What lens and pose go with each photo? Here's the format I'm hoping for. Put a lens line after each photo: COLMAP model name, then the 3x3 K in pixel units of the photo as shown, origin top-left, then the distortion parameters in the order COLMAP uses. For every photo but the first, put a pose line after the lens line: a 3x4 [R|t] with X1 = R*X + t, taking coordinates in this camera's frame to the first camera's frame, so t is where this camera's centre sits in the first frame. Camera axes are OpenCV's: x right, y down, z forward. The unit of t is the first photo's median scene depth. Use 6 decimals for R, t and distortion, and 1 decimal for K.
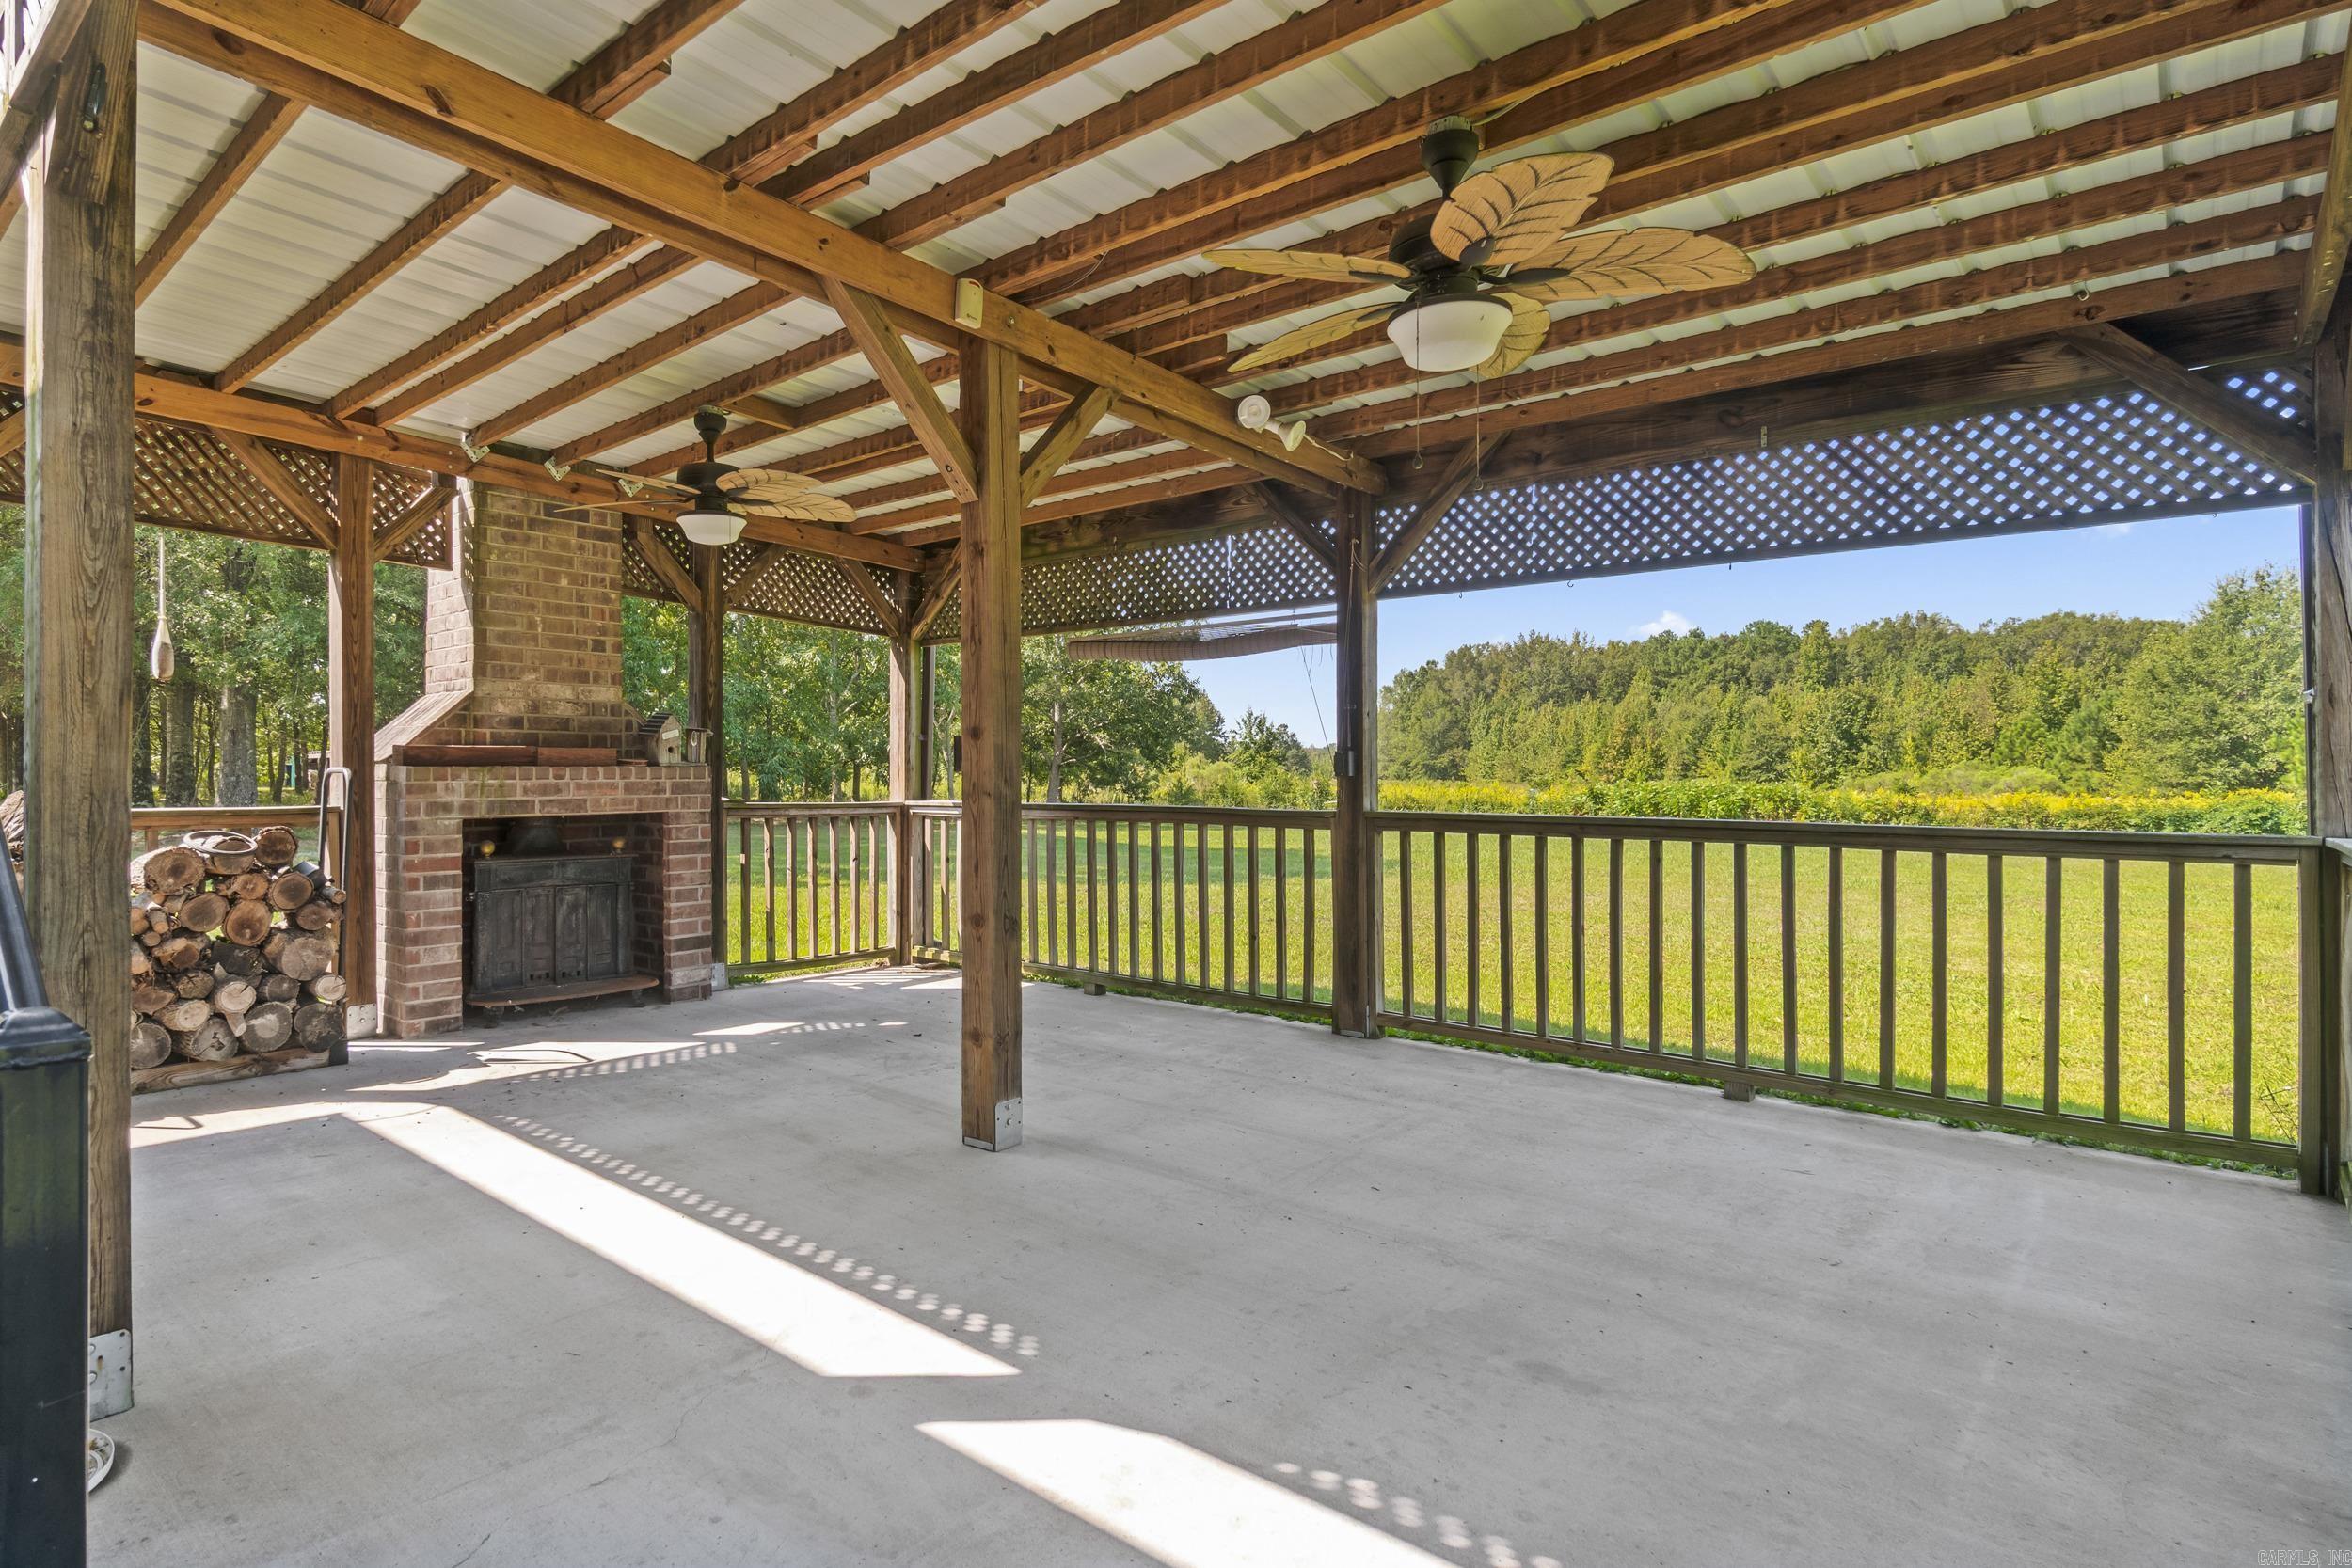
lens RADIAL K [[1201.5, 0, 1167.9], [0, 1201.5, 777.3], [0, 0, 1]] dist [-0.005029, 0.000344]
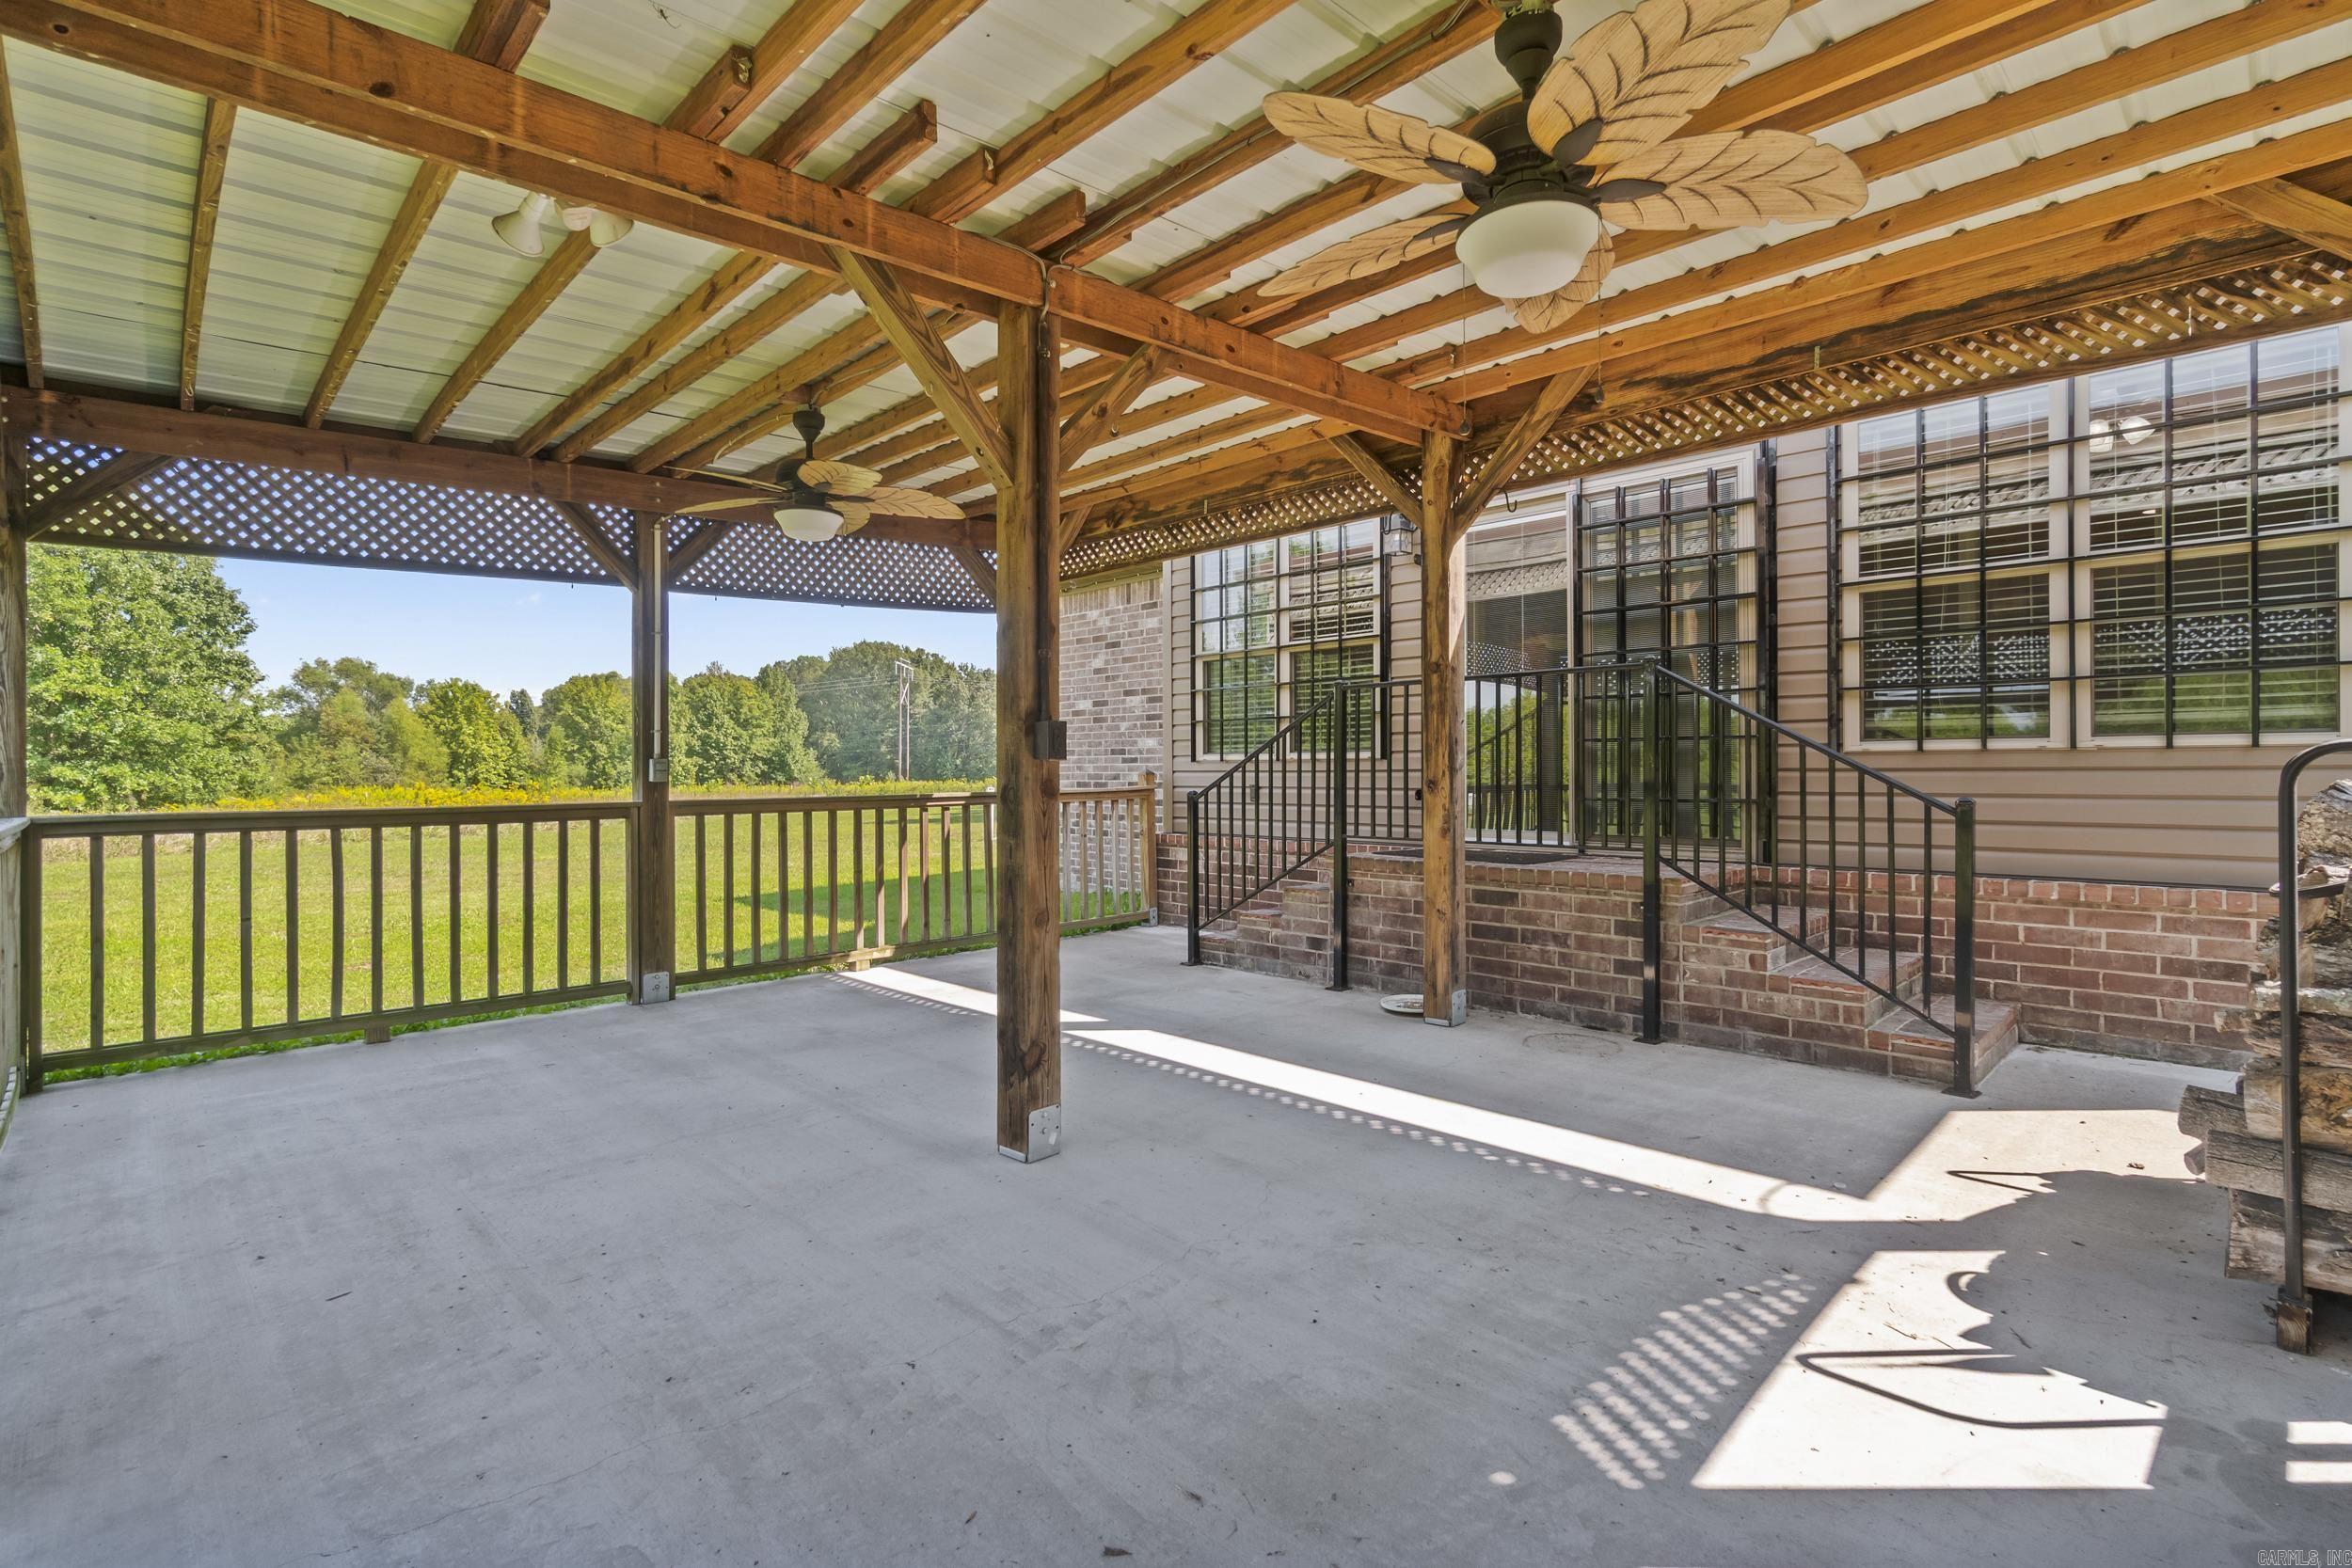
lens RADIAL K [[1136.9, 0, 1179.5], [0, 1136.9, 769.4], [0, 0, 1]] dist [0.001316, 0.001358]
pose [[-0.990183, 0.005905, 0.139653, -0.381554], [0.006845, 0.999957, 0.006252, 0.003042], [-0.139610, 0.007147, -0.990181, 1.830276]]
